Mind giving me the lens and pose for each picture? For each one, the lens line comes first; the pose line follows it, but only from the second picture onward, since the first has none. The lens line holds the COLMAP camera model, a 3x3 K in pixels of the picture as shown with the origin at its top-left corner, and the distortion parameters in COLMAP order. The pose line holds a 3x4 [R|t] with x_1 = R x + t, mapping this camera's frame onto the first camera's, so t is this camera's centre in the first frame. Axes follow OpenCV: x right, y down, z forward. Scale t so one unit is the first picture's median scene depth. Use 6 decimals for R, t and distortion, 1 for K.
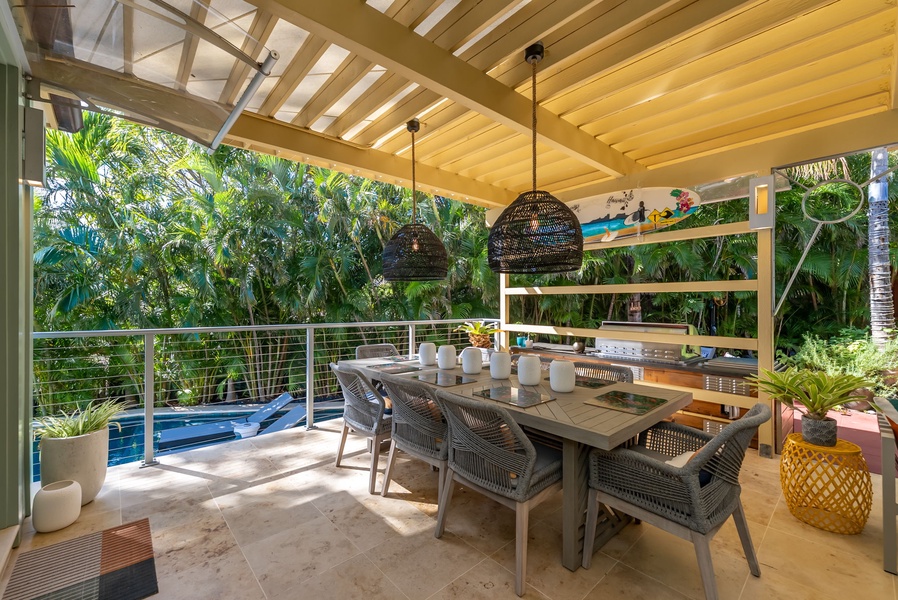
lens RADIAL K [[369.6, 0, 448.8], [0, 369.6, 299.5], [0, 0, 1]] dist [-0.004329, 0.000294]
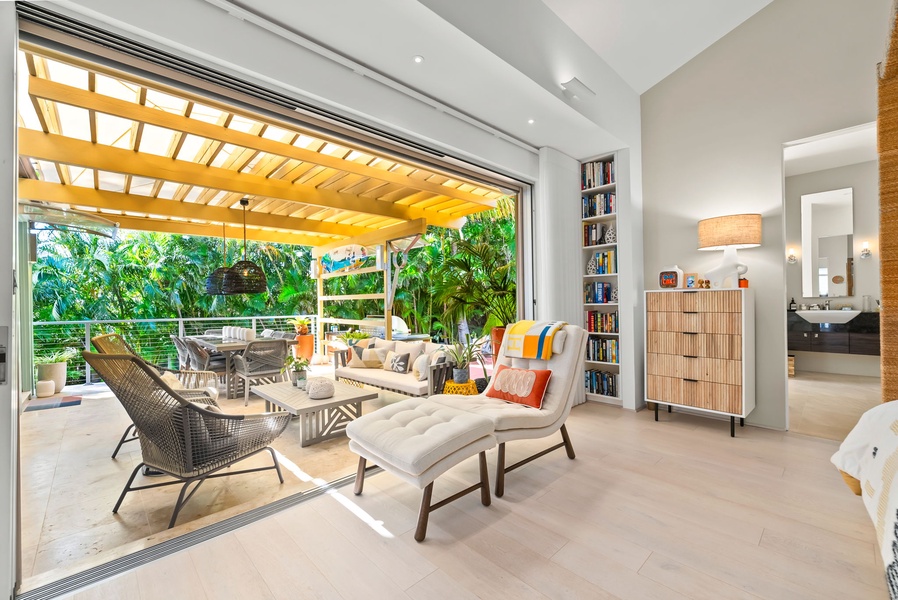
lens RADIAL K [[369.6, 0, 448.6], [0, 369.6, 303.9], [0, 0, 1]] dist [-0.004329, 0.000294]
pose [[0.999782, -0.008735, 0.018950, 0.707168], [0.008598, 0.999937, 0.007264, -0.005526], [-0.019012, -0.007099, 0.999794, -0.666868]]
